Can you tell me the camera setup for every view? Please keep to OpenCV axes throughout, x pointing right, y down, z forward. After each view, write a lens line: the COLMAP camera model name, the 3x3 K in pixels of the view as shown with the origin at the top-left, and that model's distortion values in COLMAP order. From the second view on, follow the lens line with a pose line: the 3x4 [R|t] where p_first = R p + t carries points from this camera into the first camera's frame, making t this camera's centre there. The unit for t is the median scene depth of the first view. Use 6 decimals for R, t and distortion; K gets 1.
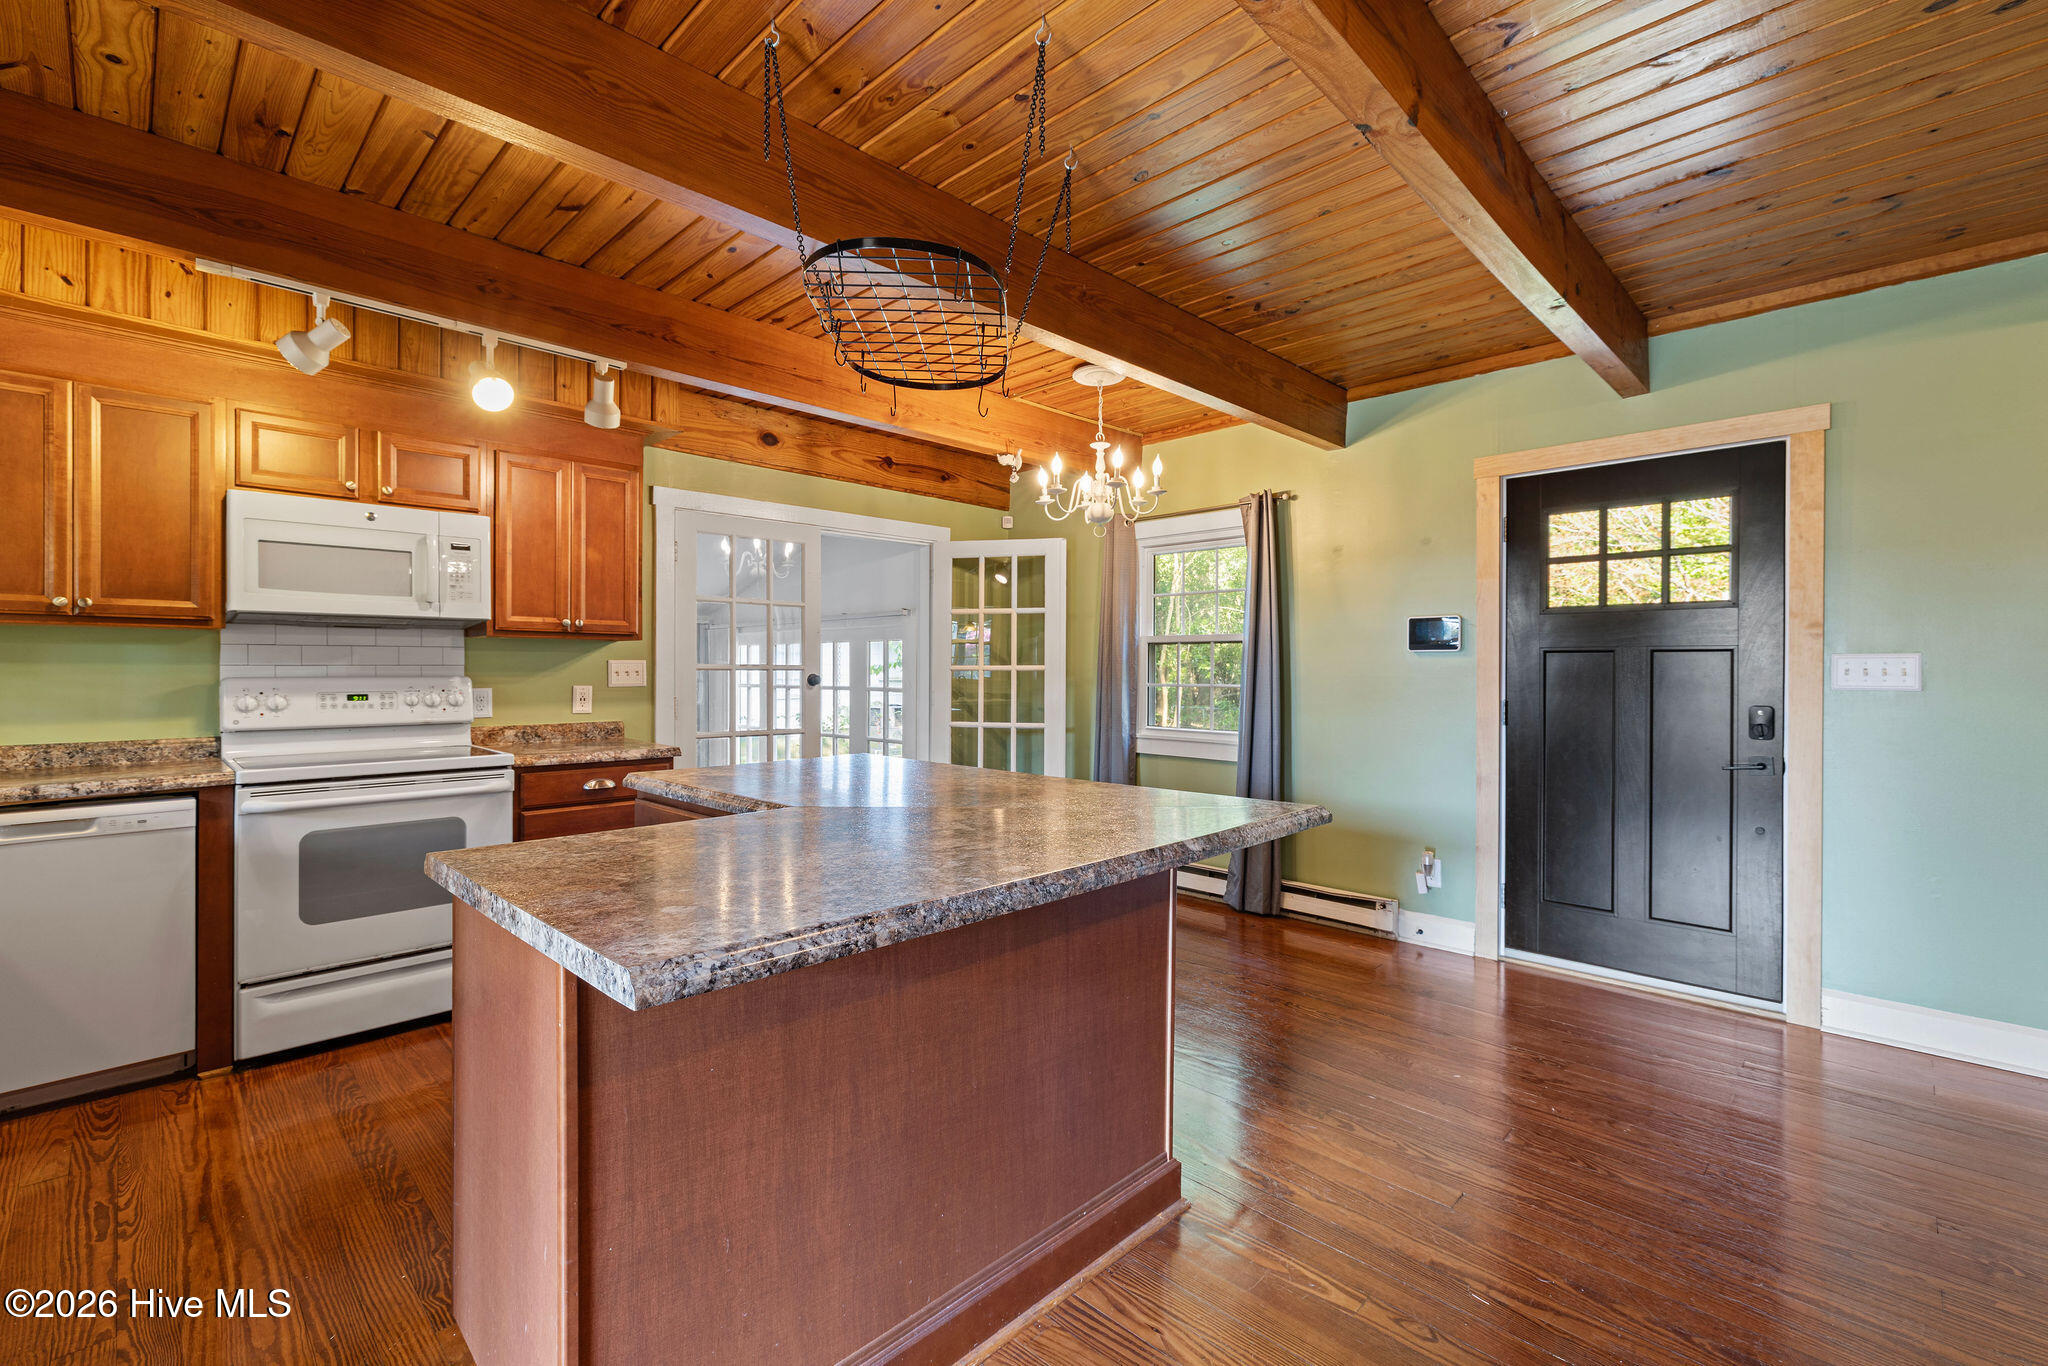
lens RADIAL K [[885.2, 0, 1031.6], [0, 885.2, 673.0], [0, 0, 1]] dist [-0.001698, 0.001516]
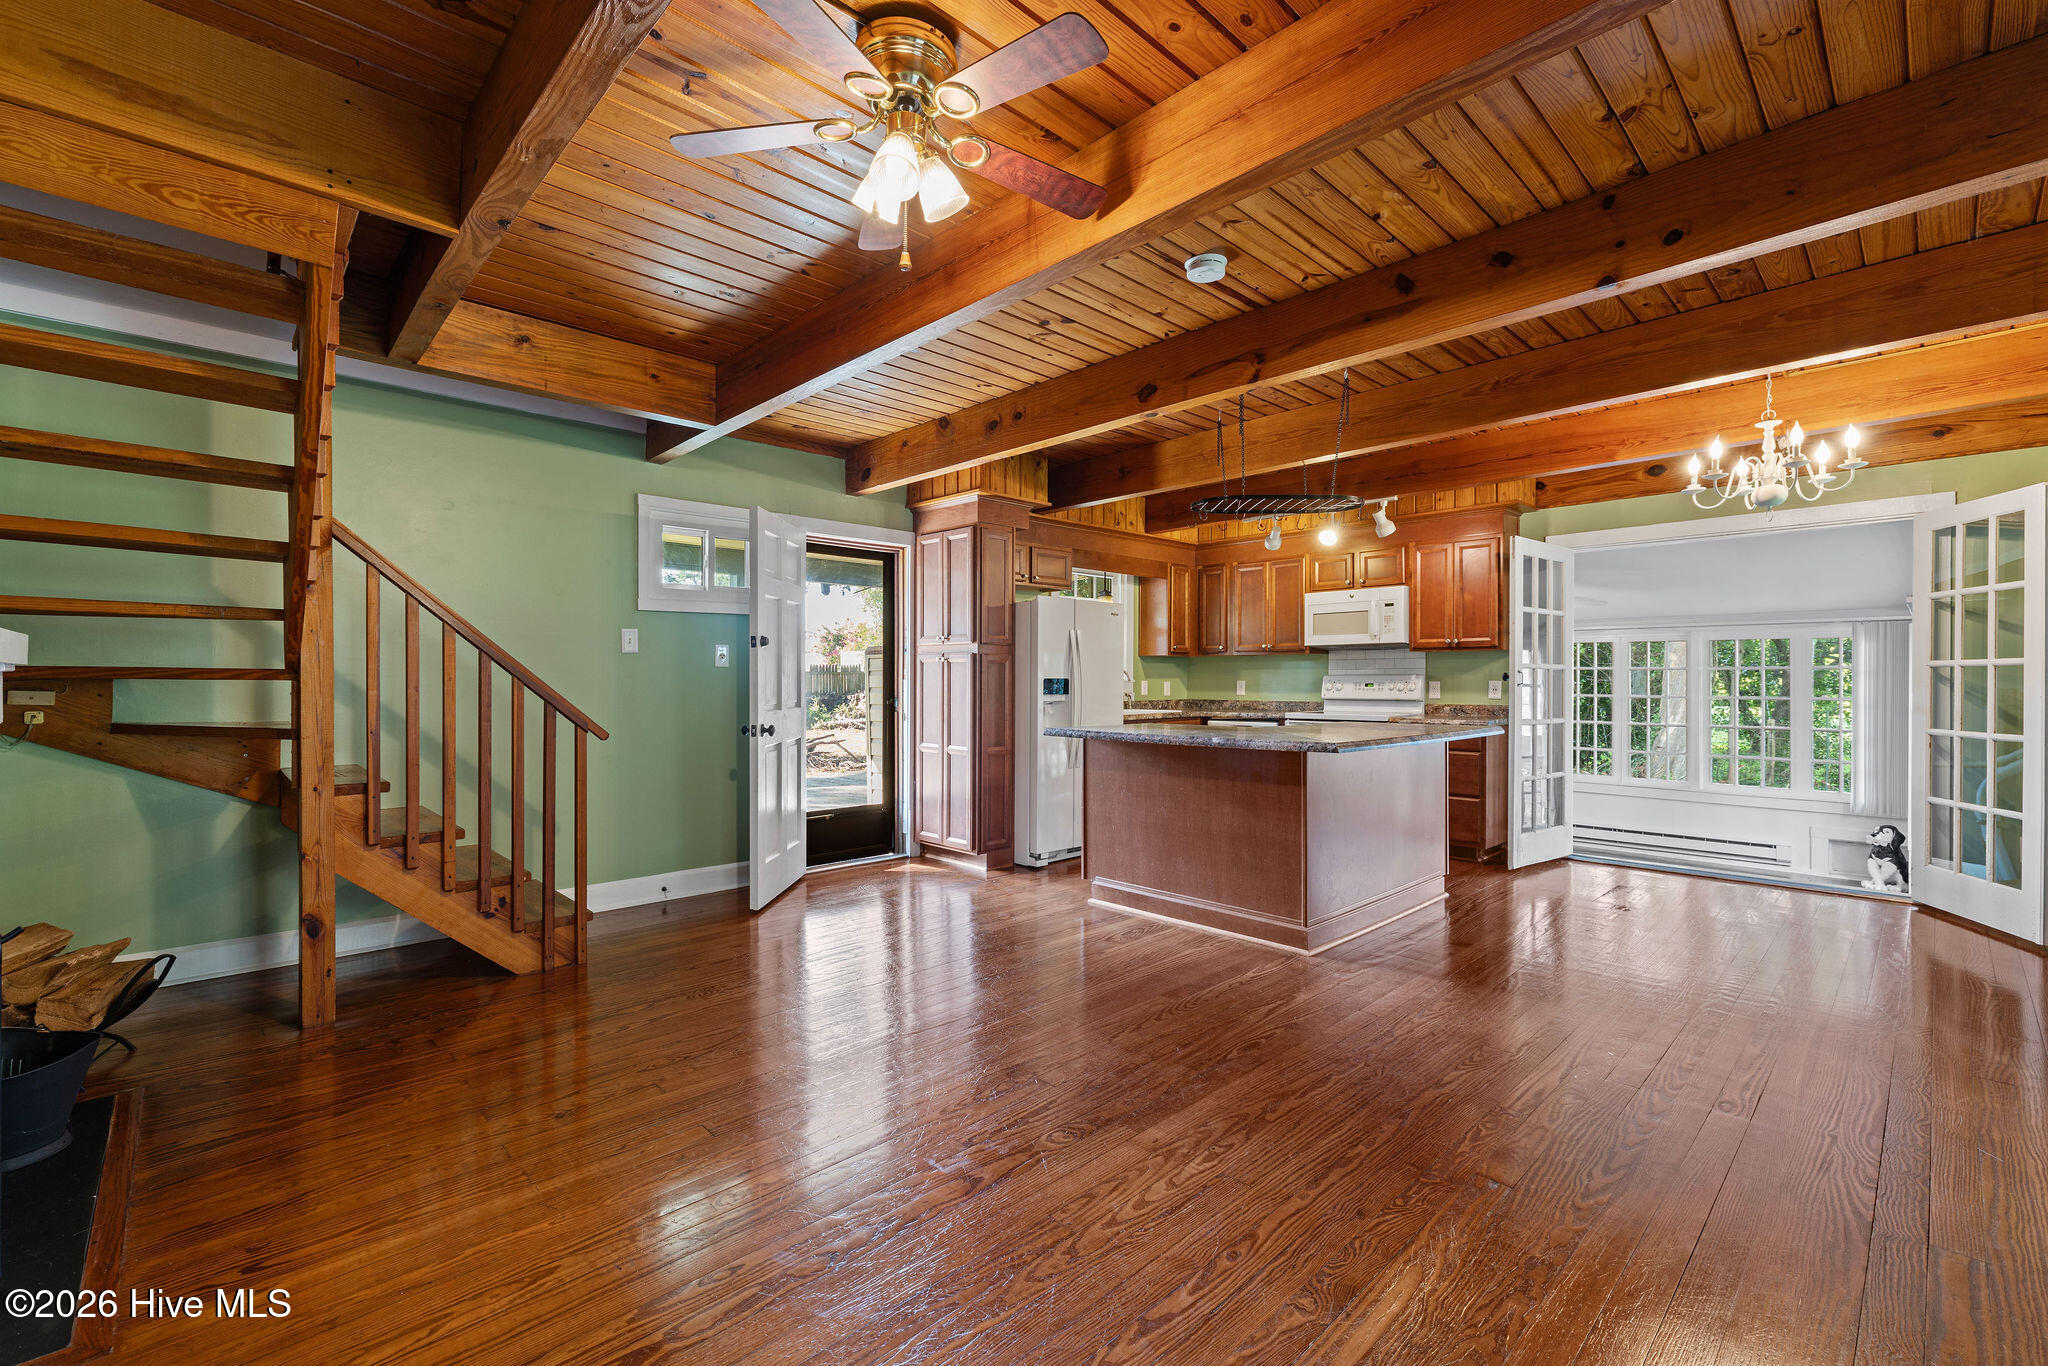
lens RADIAL K [[885.2, 0, 1027.9], [0, 885.2, 680.3], [0, 0, 1]] dist [-0.001698, 0.001516]
pose [[-0.021108, -0.002380, -0.999774, 1.232210], [-0.001491, 0.999996, -0.002349, 0.022314], [0.999776, 0.001441, -0.021111, 0.280497]]
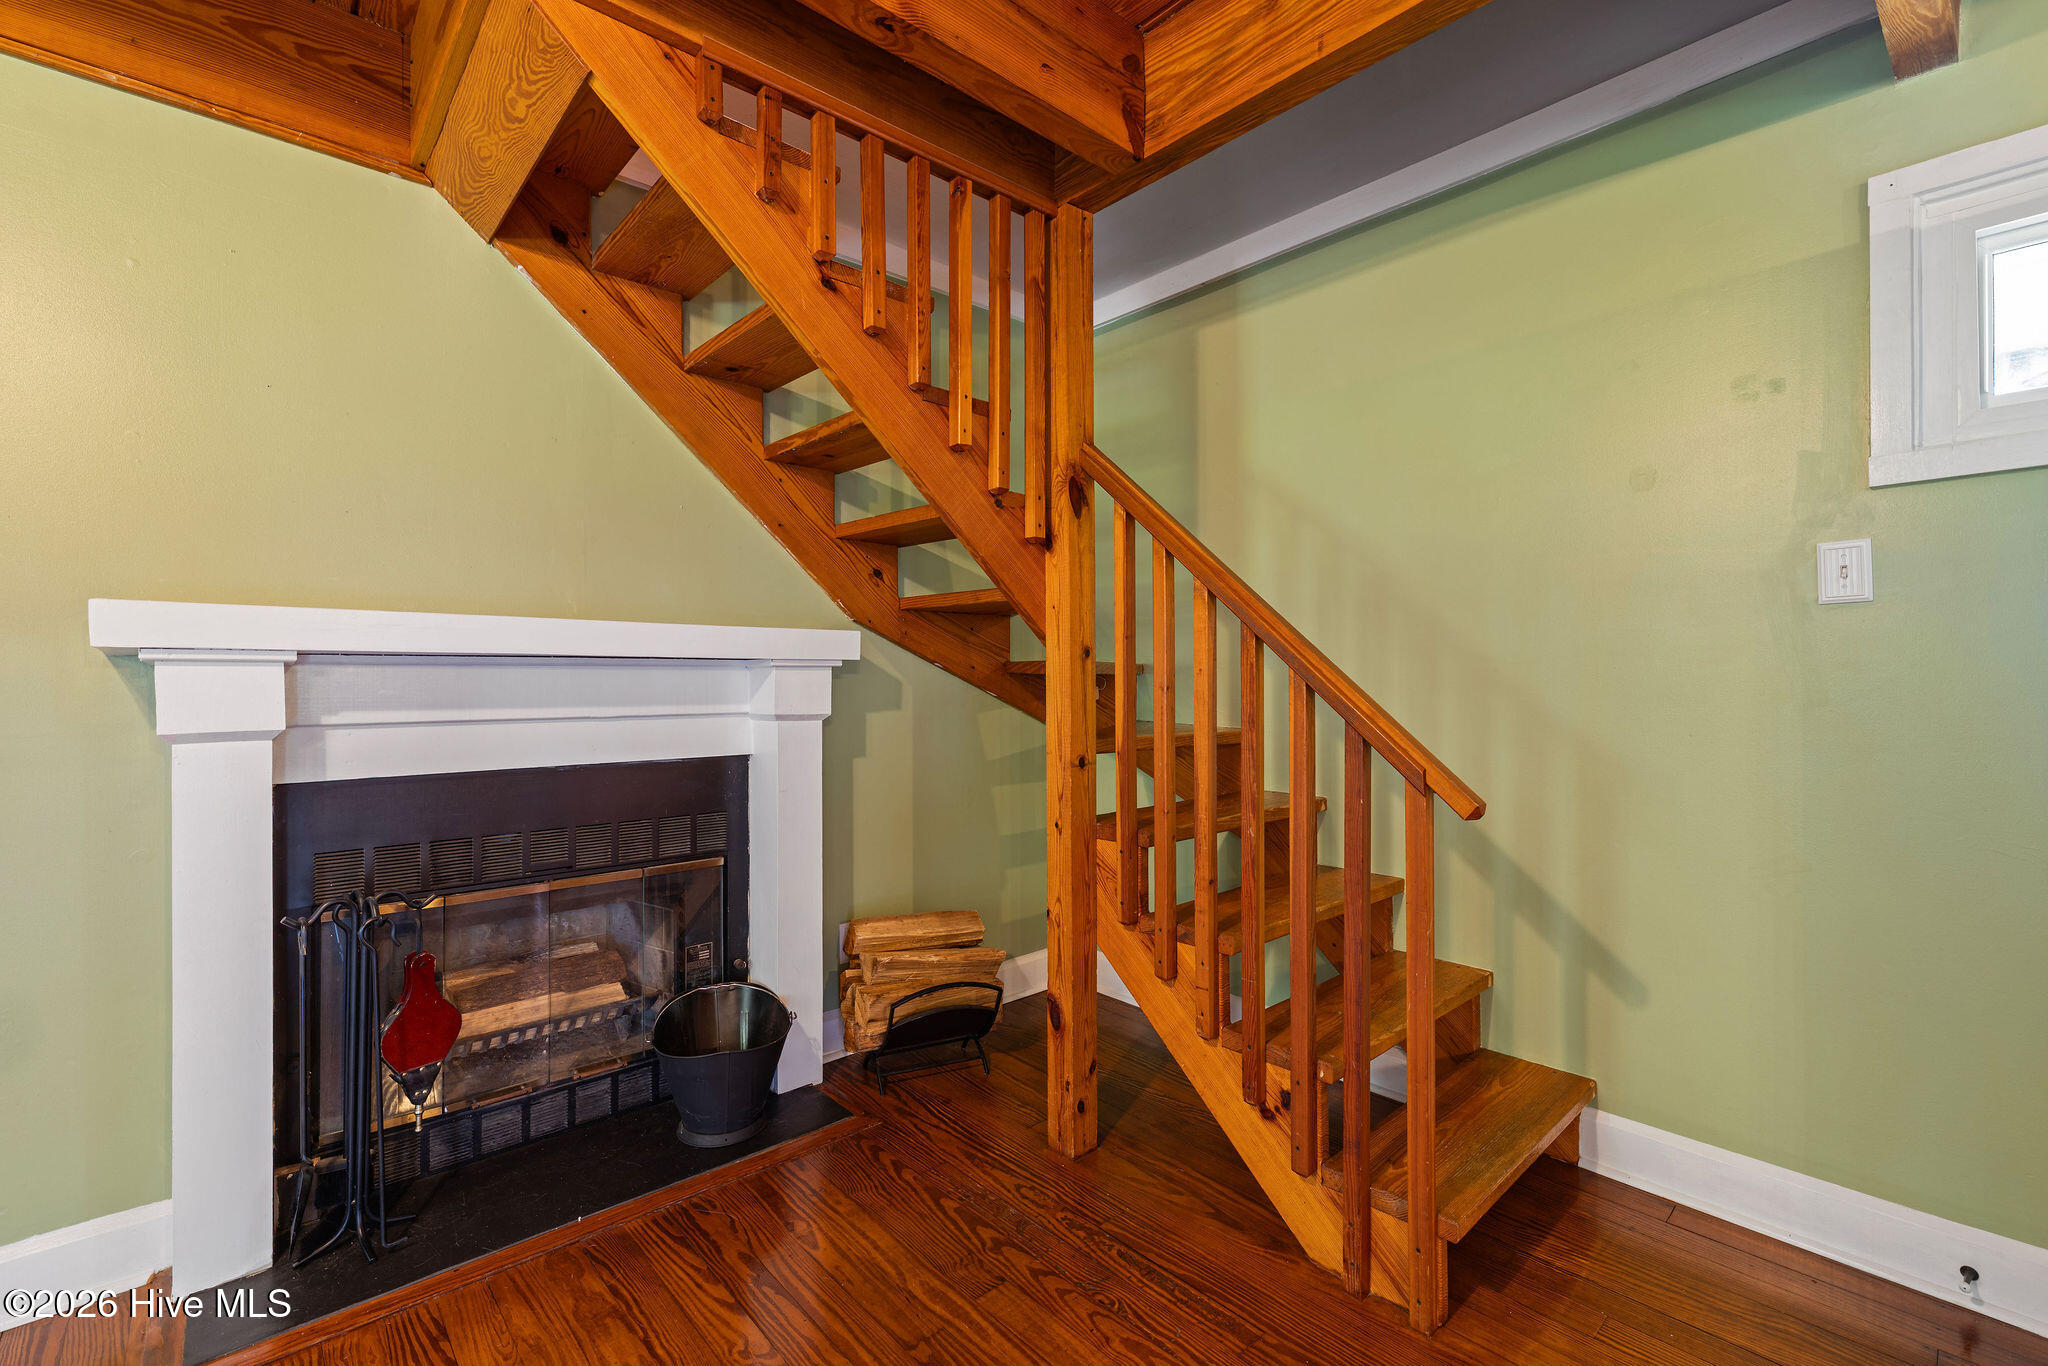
lens RADIAL K [[885.2, 0, 1025.0], [0, 885.2, 671.1], [0, 0, 1]] dist [-0.001698, 0.001516]
pose [[-0.998101, 0.007102, 0.061194, 0.341974], [0.007341, 0.999966, 0.003687, 0.013728], [-0.061166, 0.004129, -0.998119, 0.195547]]
